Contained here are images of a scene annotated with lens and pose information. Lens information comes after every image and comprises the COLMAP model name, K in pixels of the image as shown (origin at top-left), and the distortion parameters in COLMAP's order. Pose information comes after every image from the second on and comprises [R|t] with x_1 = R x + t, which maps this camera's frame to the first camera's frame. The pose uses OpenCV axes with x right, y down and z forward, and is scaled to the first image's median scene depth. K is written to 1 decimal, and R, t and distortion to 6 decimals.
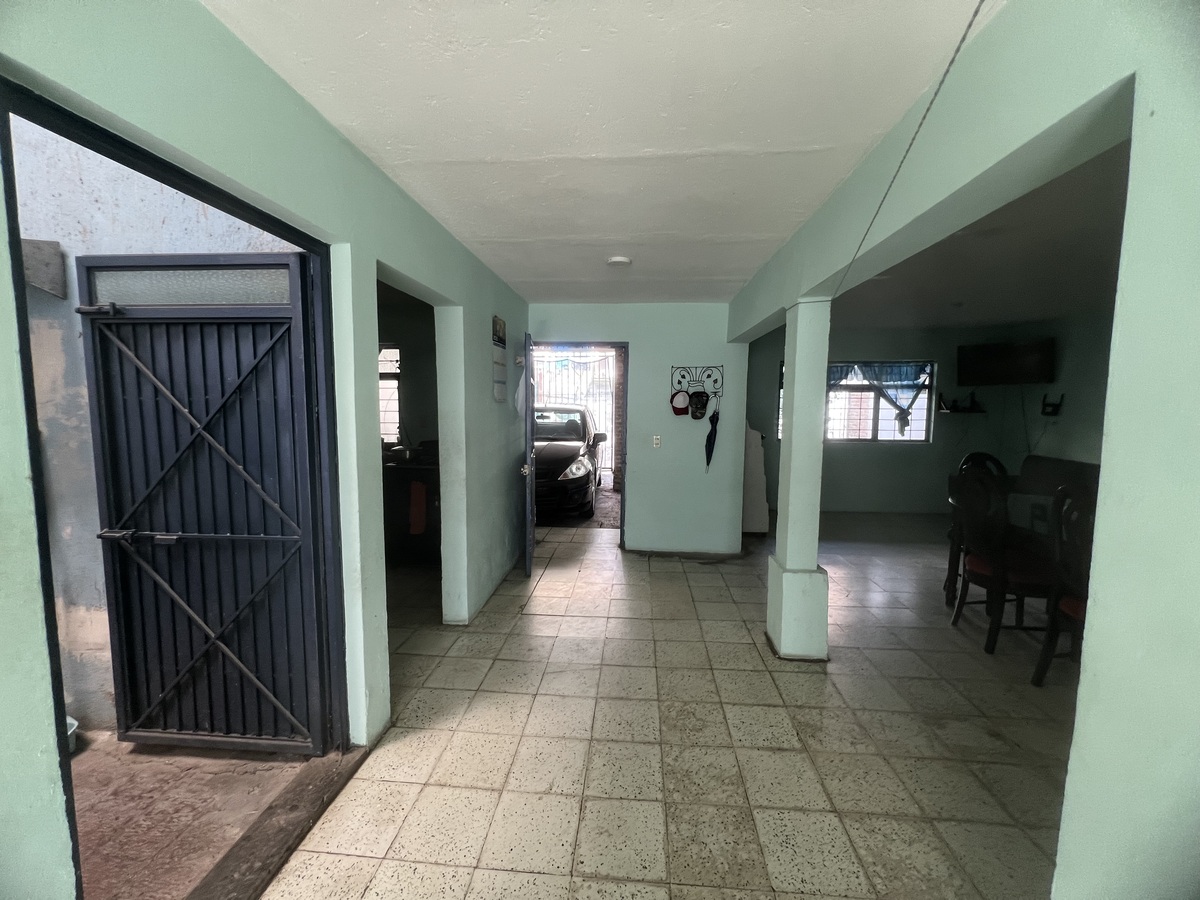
lens RADIAL K [[483.0, 0, 596.5], [0, 483.0, 444.2], [0, 0, 1]] dist [-0.000110, 0.000088]
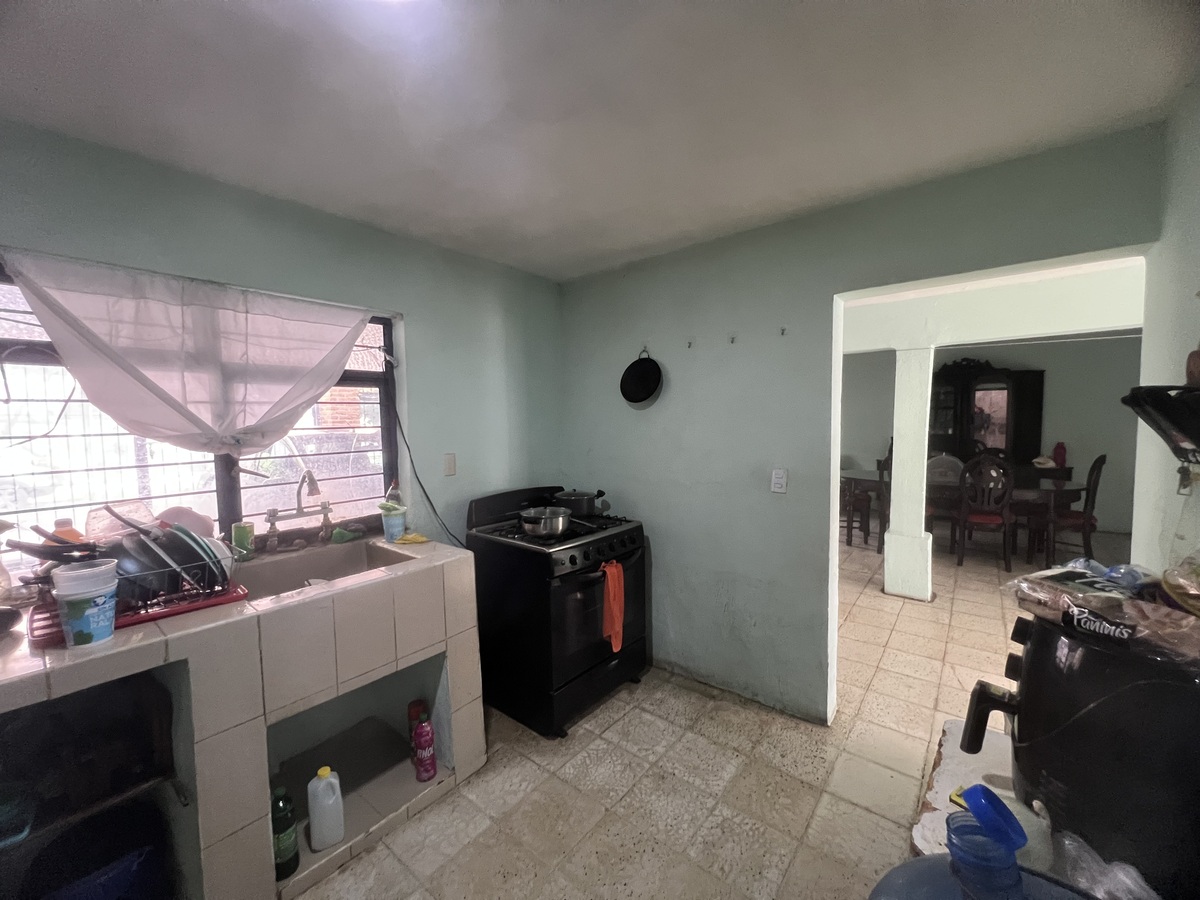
lens RADIAL K [[481.0, 0, 599.1], [0, 481.0, 448.0], [0, 0, 1]] dist [-0.002209, -0.000025]
pose [[0.558960, -0.065891, 0.826573, -0.539254], [0.093141, 0.995518, 0.016373, -0.045153], [-0.823947, 0.067836, 0.562592, 0.421479]]
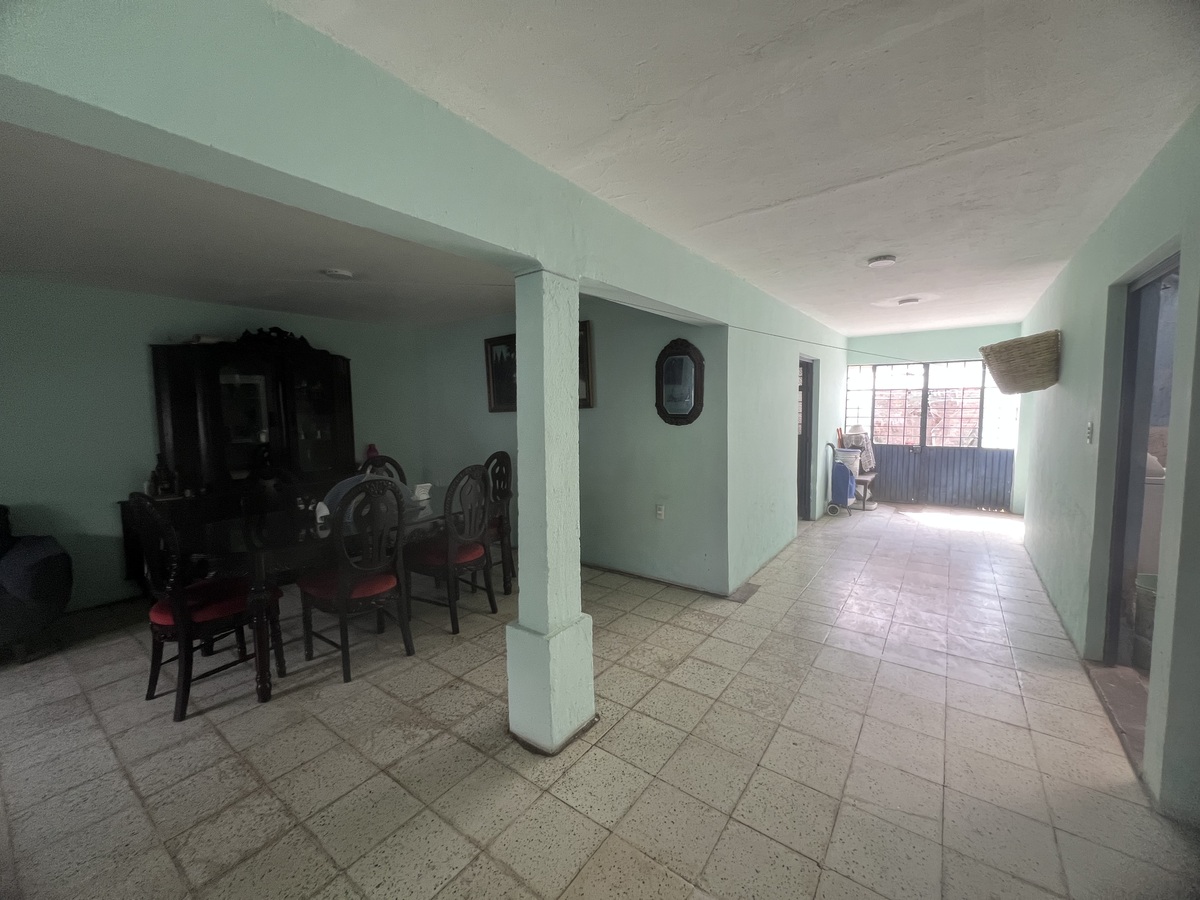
lens RADIAL K [[481.0, 0, 599.1], [0, 481.0, 448.0], [0, 0, 1]] dist [-0.002209, -0.000025]
pose [[-0.852494, -0.035491, 0.521530, -0.014738], [0.058137, 0.985066, 0.162066, -0.060984], [-0.519493, 0.168480, -0.837700, 0.695533]]
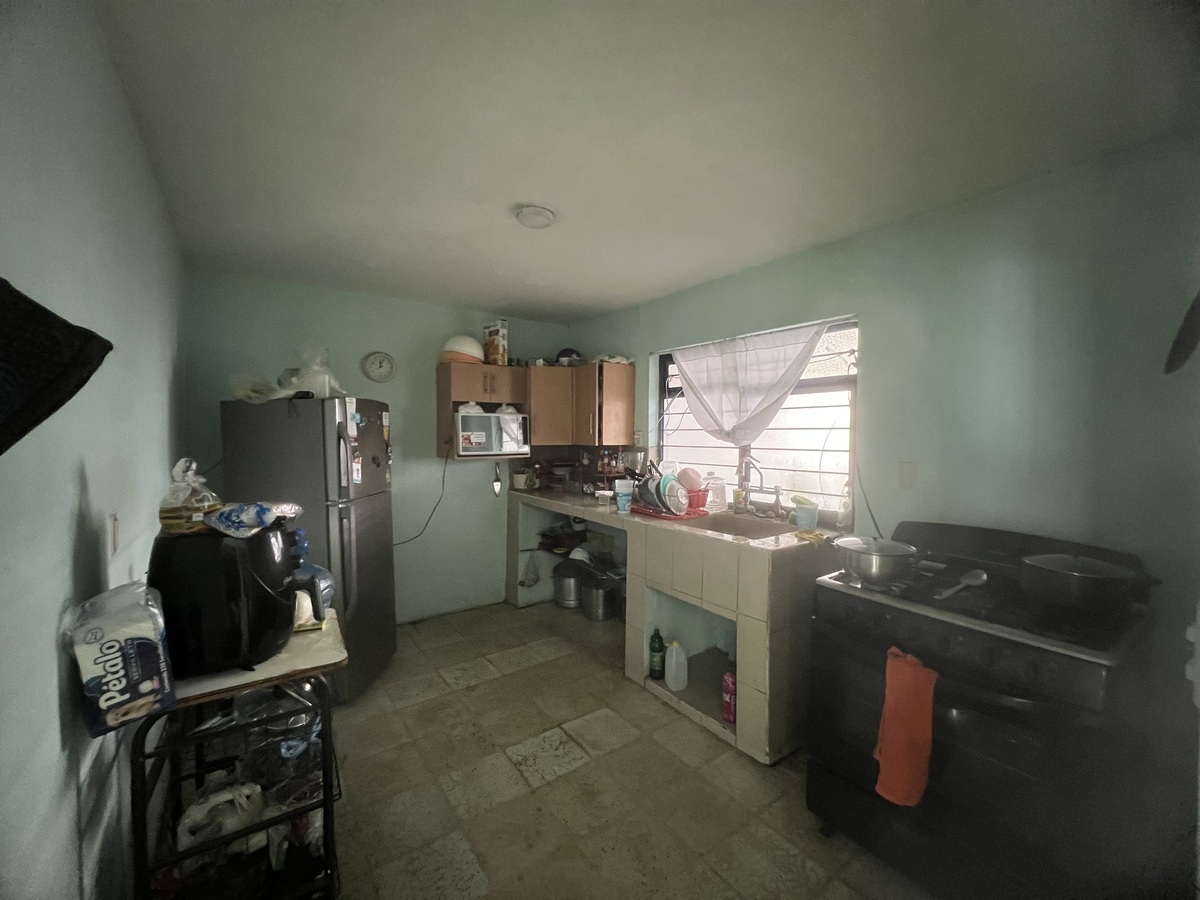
lens RADIAL K [[481.0, 0, 599.1], [0, 481.0, 448.0], [0, 0, 1]] dist [-0.002209, -0.000025]
pose [[0.667675, 0.018312, -0.744227, -0.164557], [-0.068624, 0.996955, -0.037035, -0.027354], [0.741283, 0.075799, 0.666899, 0.366933]]
